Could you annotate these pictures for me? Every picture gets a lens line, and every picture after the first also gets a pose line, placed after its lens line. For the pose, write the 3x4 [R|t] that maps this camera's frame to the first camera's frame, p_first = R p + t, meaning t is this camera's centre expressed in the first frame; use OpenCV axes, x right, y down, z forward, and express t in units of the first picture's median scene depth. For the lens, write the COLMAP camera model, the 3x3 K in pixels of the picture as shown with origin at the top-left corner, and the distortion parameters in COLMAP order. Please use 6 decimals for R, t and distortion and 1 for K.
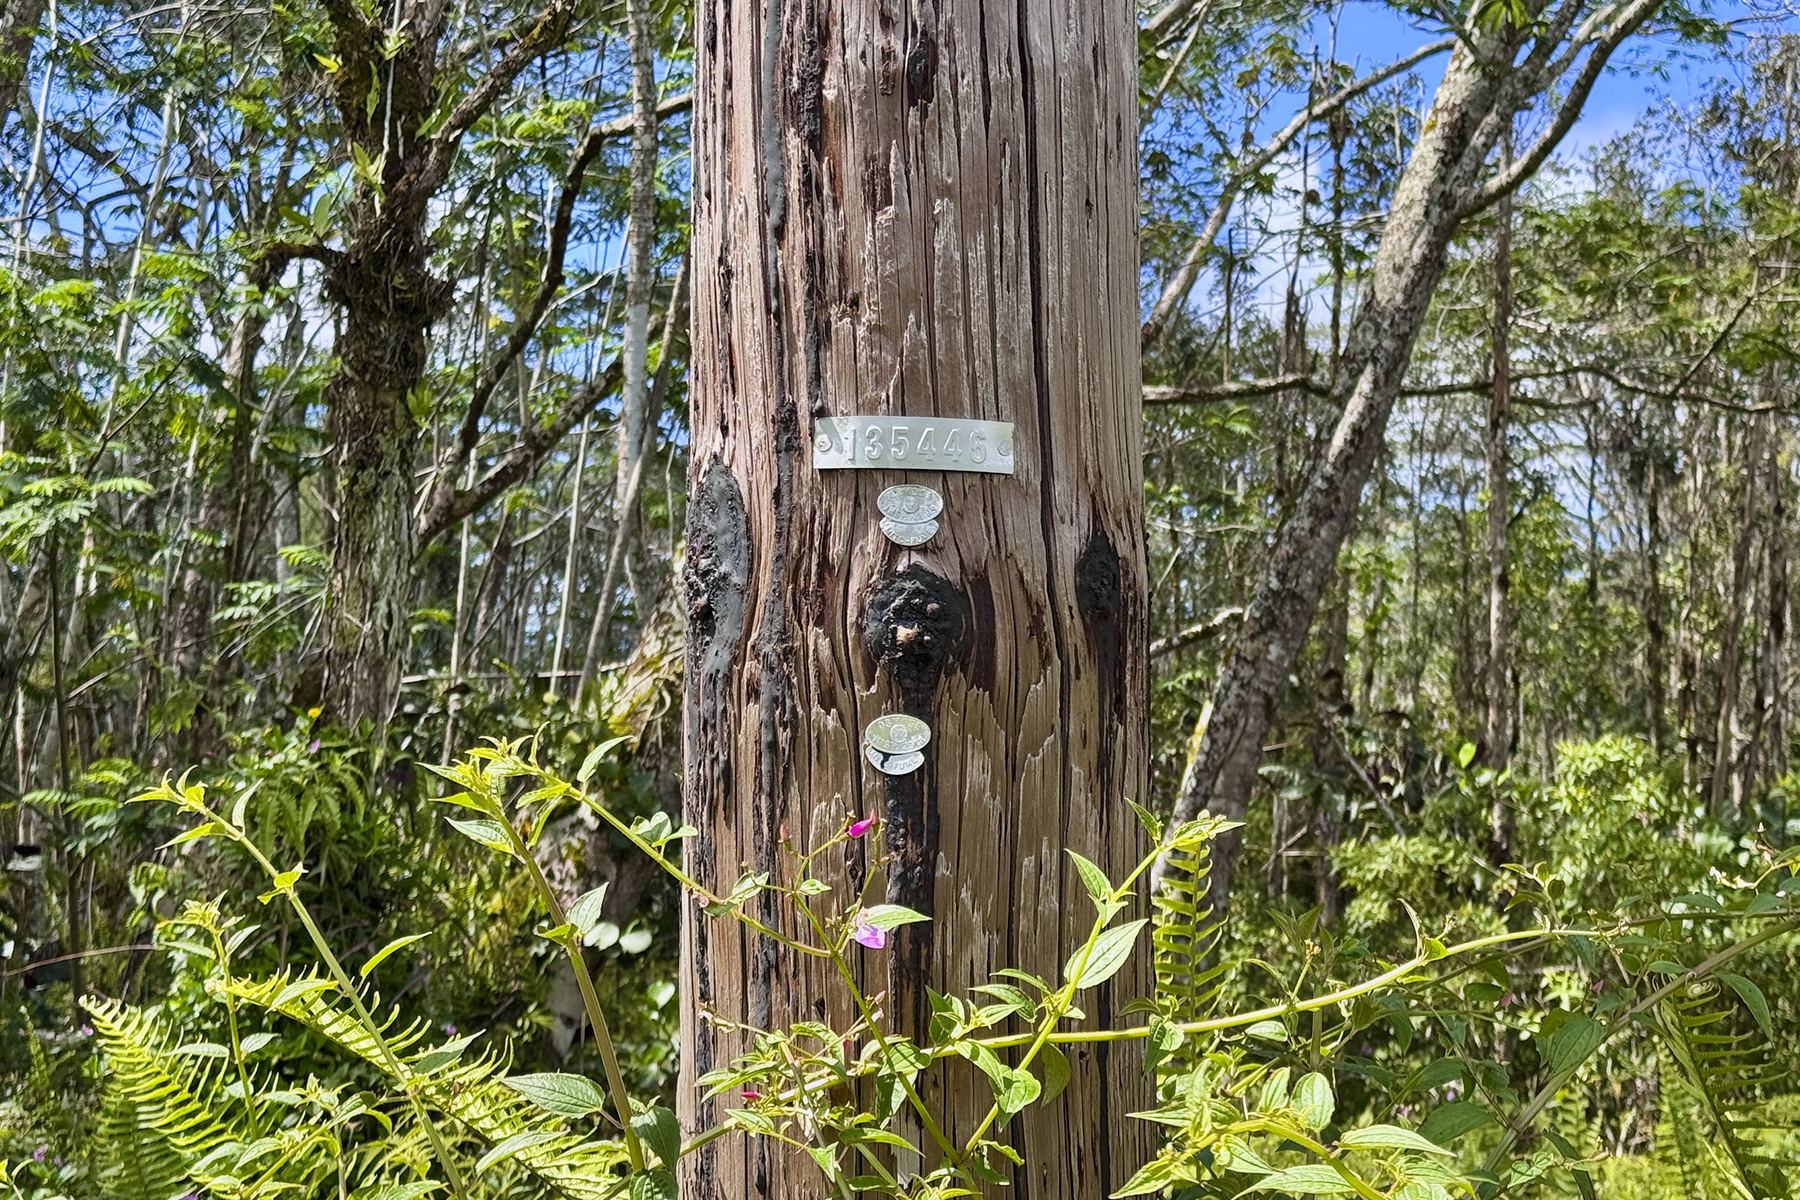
lens RADIAL K [[1266.8, 0, 904.4], [0, 1266.8, 595.7], [0, 0, 1]] dist [0.111715, -0.155932]
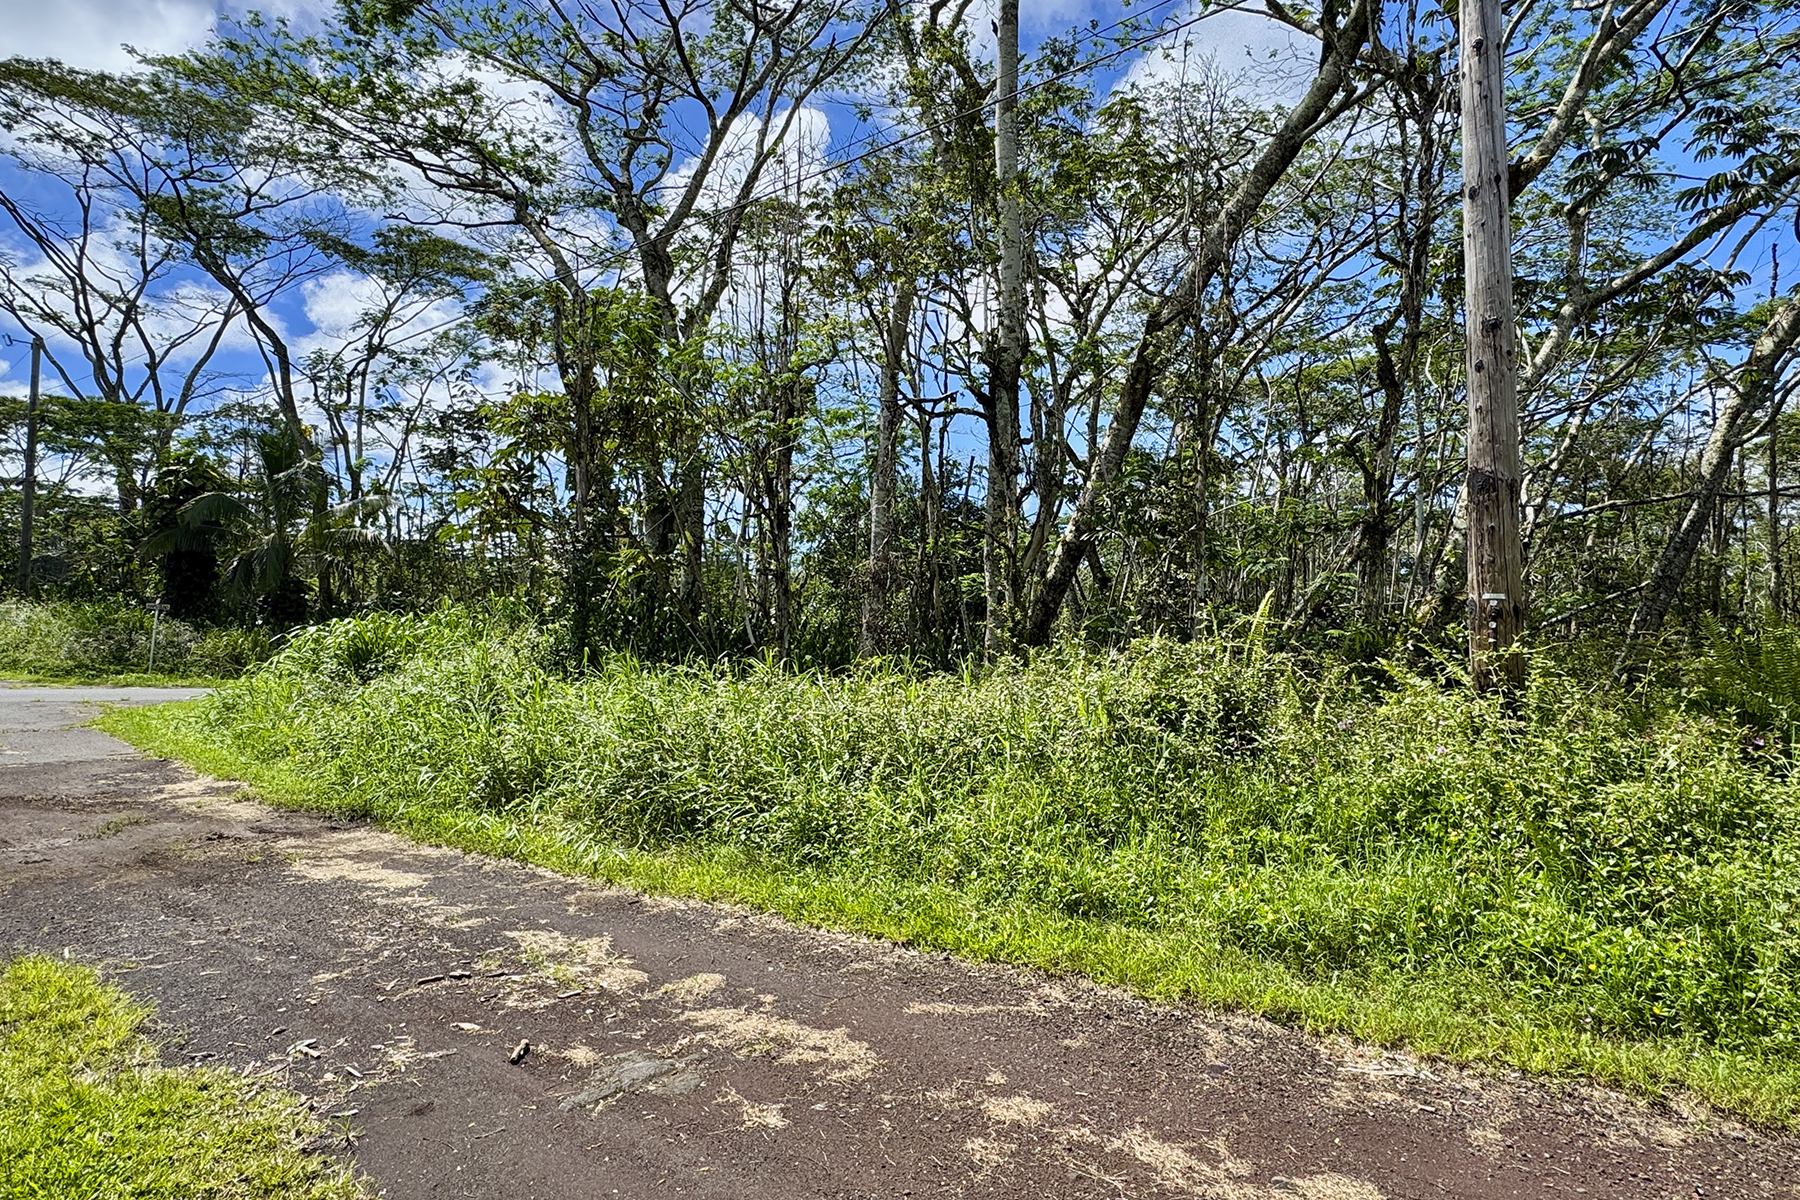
lens RADIAL K [[1266.8, 0, 904.4], [0, 1266.8, 595.7], [0, 0, 1]] dist [0.111715, -0.155932]
pose [[0.879903, 0.008774, -0.475072, 0.184804], [0.035474, 0.995826, 0.084094, -0.284899], [0.473827, -0.090848, 0.875919, -2.514167]]
